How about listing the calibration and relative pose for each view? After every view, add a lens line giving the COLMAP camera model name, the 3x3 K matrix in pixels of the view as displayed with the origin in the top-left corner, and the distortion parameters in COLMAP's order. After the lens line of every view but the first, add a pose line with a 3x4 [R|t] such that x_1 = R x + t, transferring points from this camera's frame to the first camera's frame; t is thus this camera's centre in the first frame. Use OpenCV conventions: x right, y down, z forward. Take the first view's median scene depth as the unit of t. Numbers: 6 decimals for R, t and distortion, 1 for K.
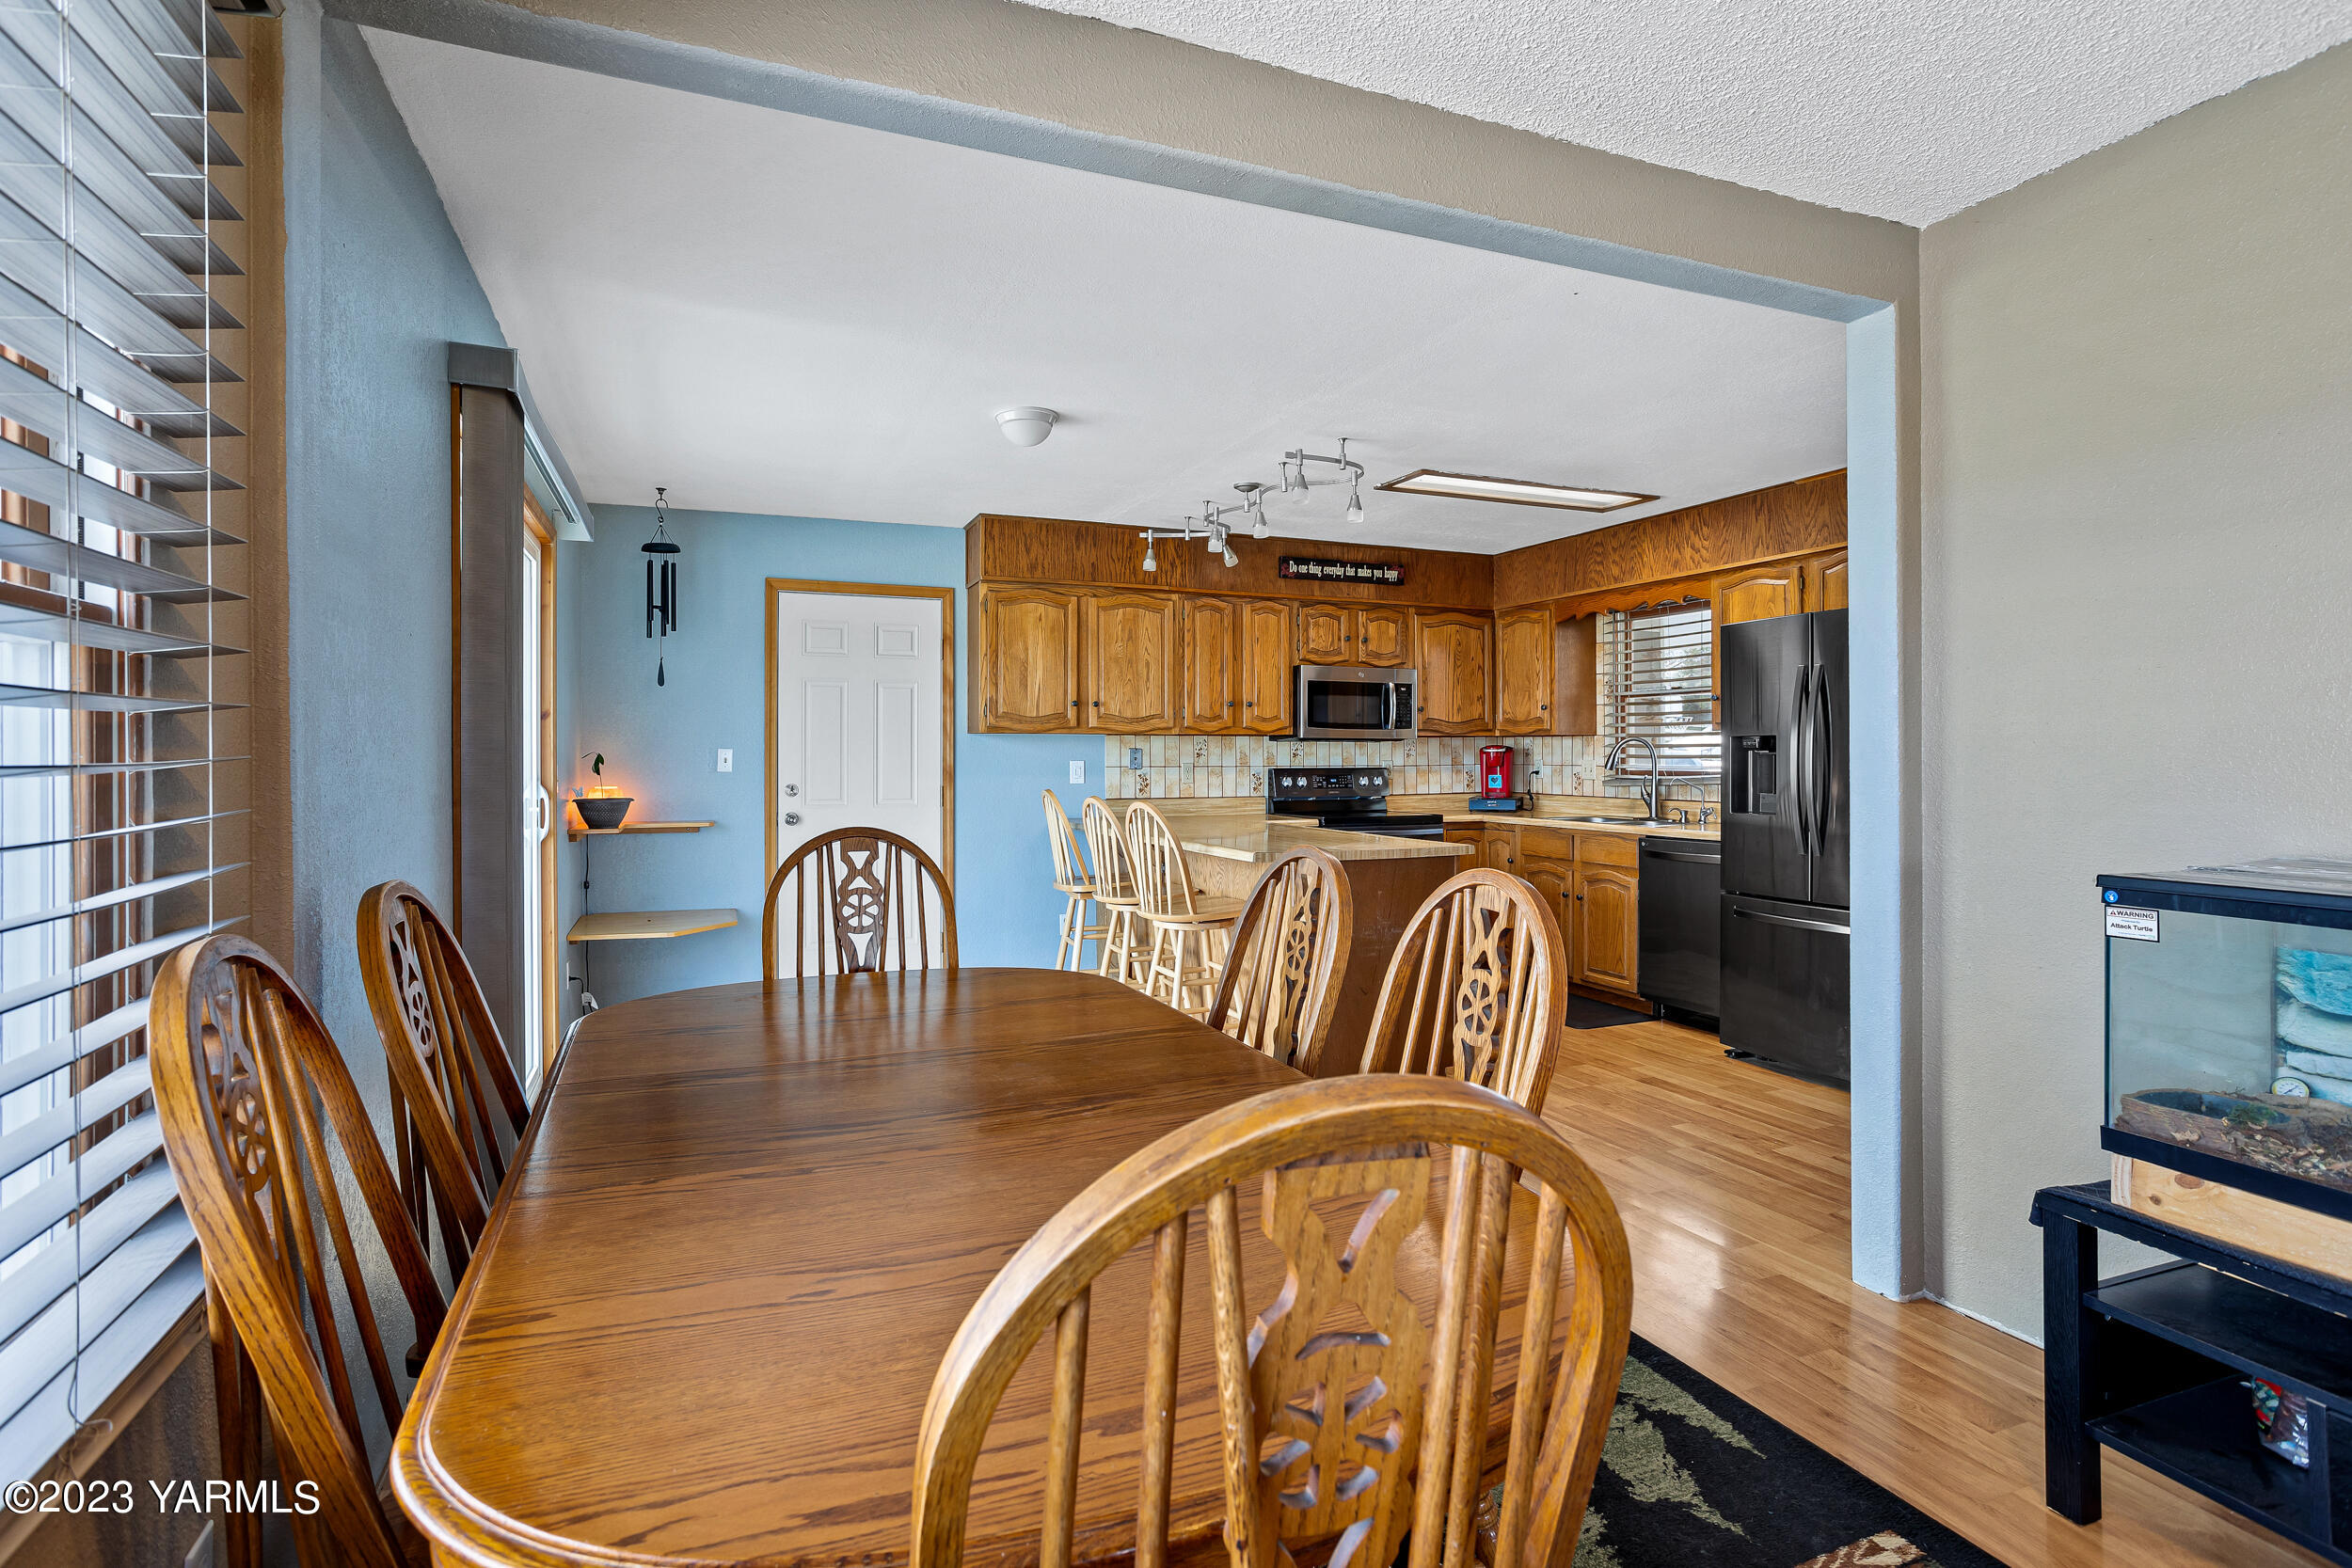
lens RADIAL K [[1146.3, 0, 1193.9], [0, 1146.3, 755.5], [0, 0, 1]] dist [-0.037428, 0.023060]
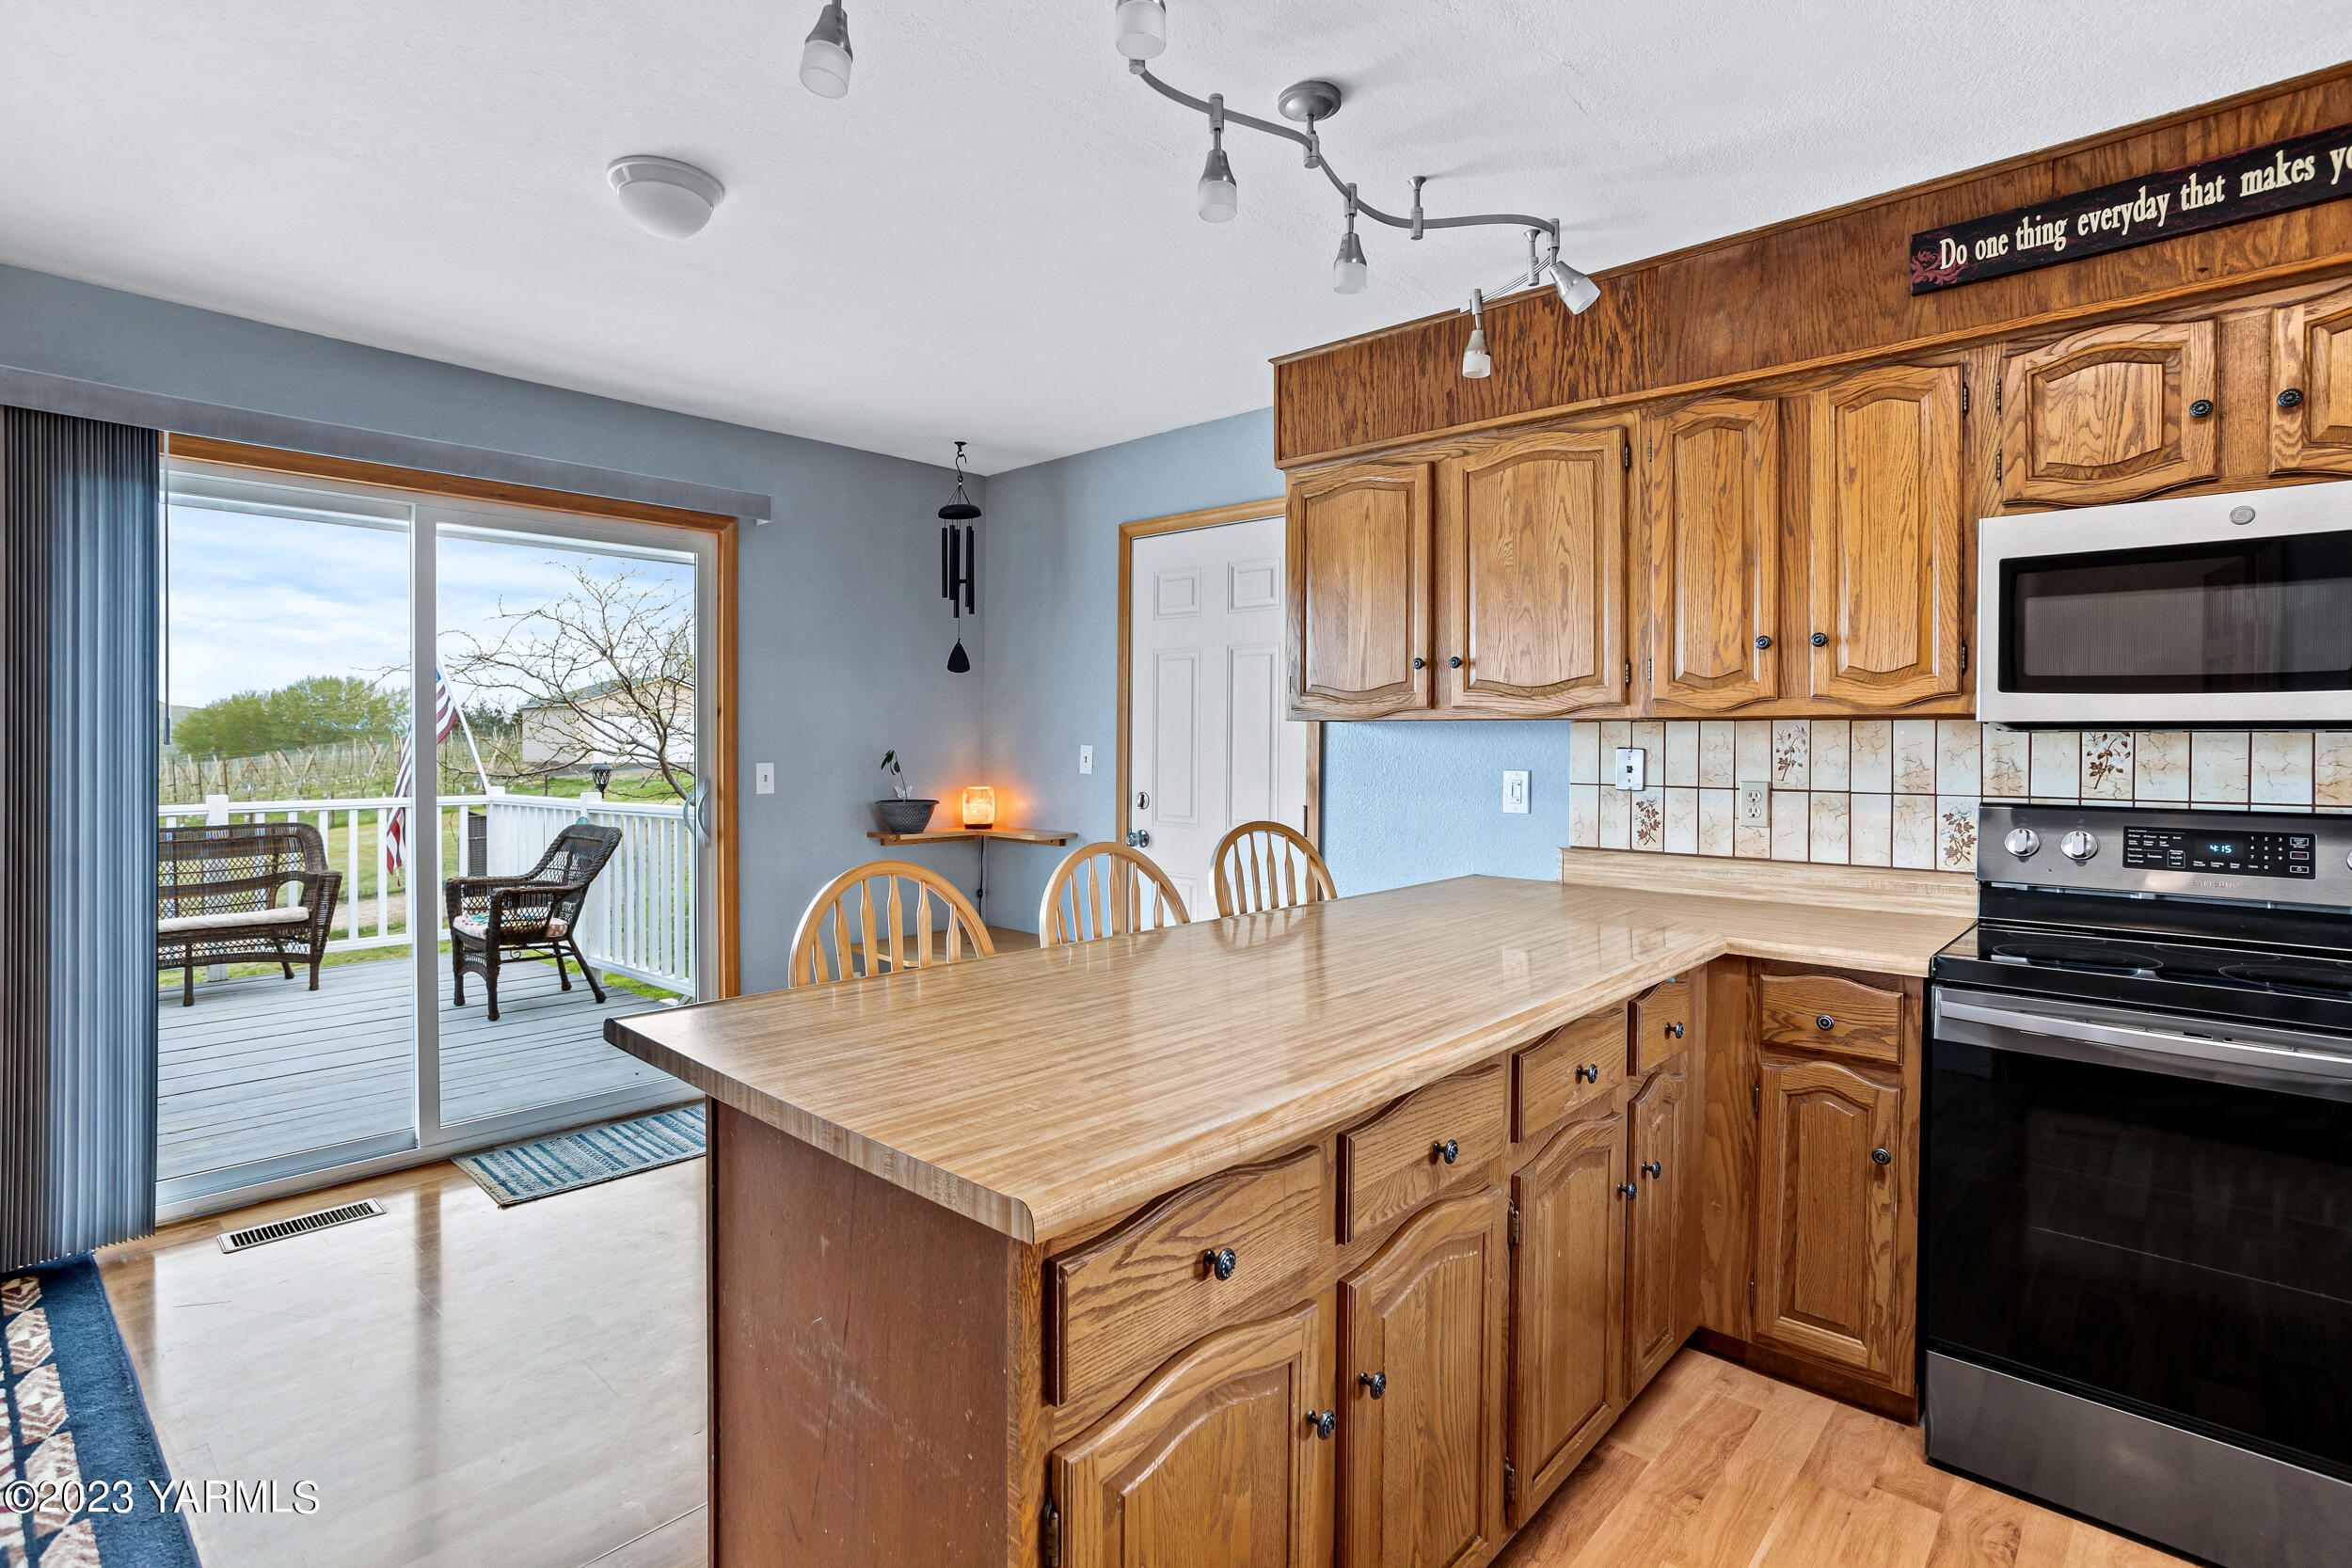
lens RADIAL K [[1146.3, 0, 1175.5], [0, 1146.3, 748.7], [0, 0, 1]] dist [-0.037428, 0.023060]
pose [[0.420484, 0.009502, -0.907250, 0.308461], [-0.005113, 0.999954, 0.008104, -0.008832], [0.907285, 0.001231, 0.420513, 0.622963]]
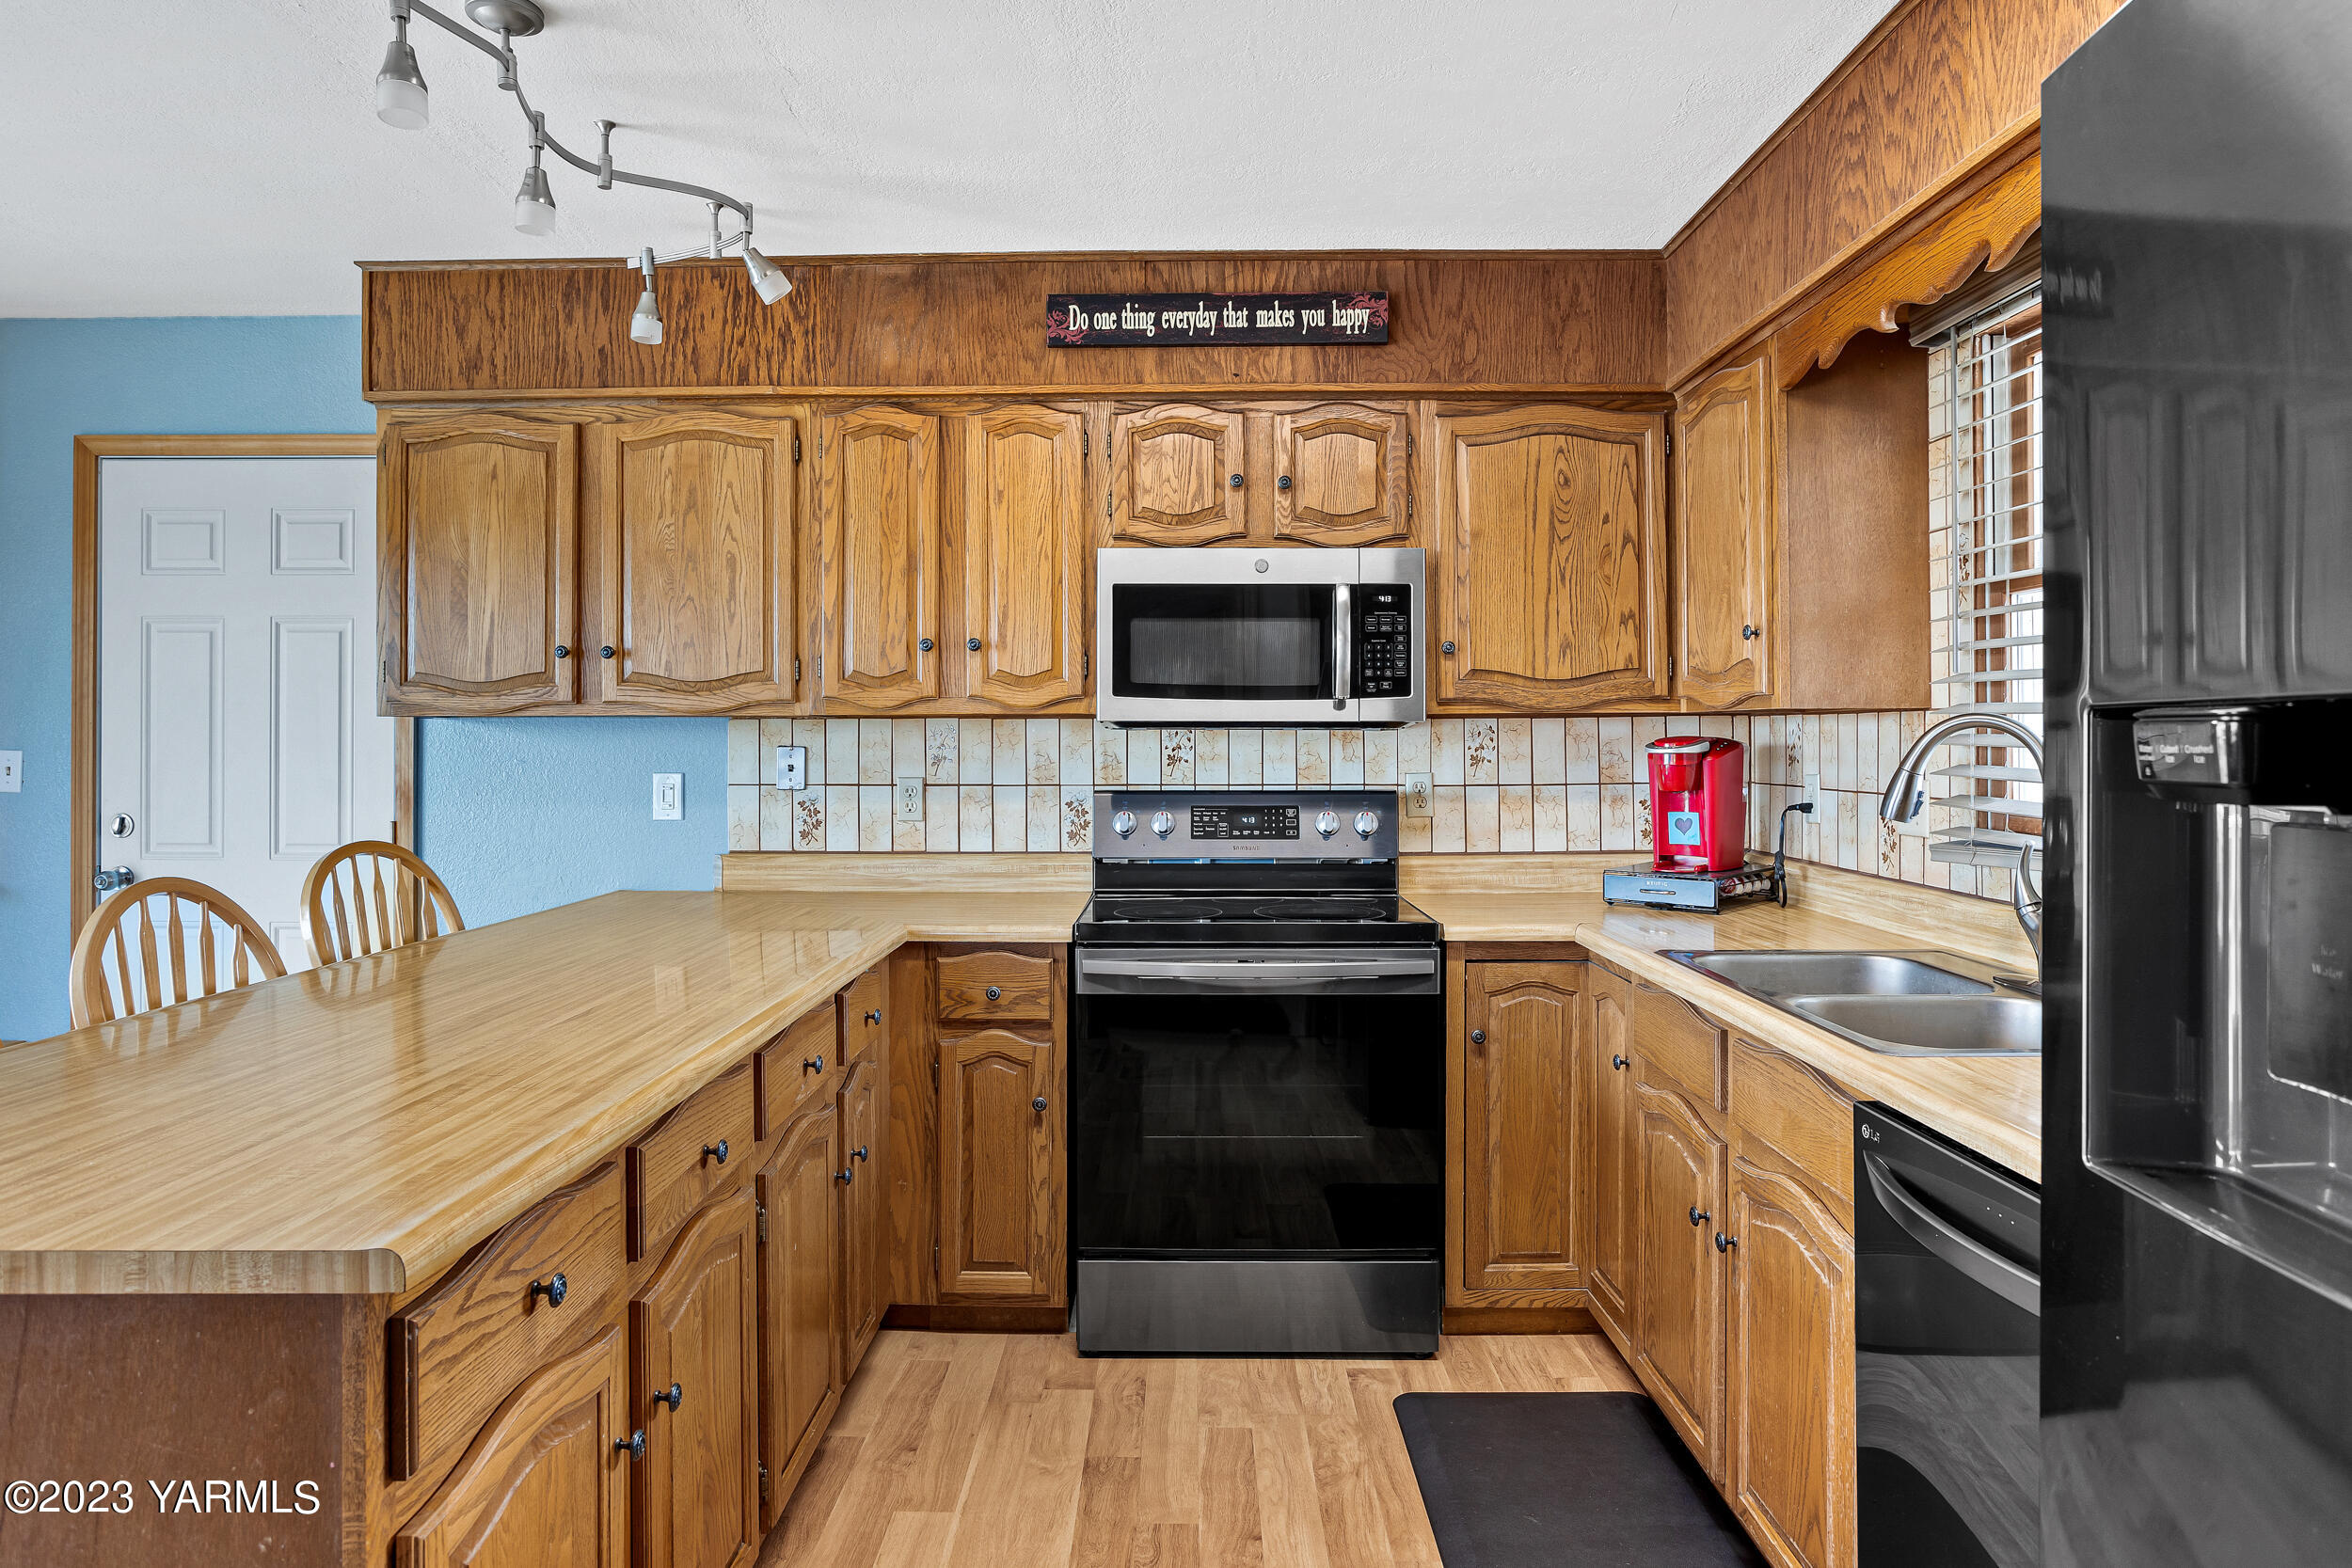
lens RADIAL K [[1335.9, 0, 1159.9], [0, 1335.9, 732.2], [0, 0, 1]] dist [-0.040354, 0.023932]
pose [[0.913592, -0.003536, -0.406616, 0.312681], [0.000916, 0.999978, -0.006639, -0.008283], [0.406630, 0.005693, 0.913575, 0.561295]]
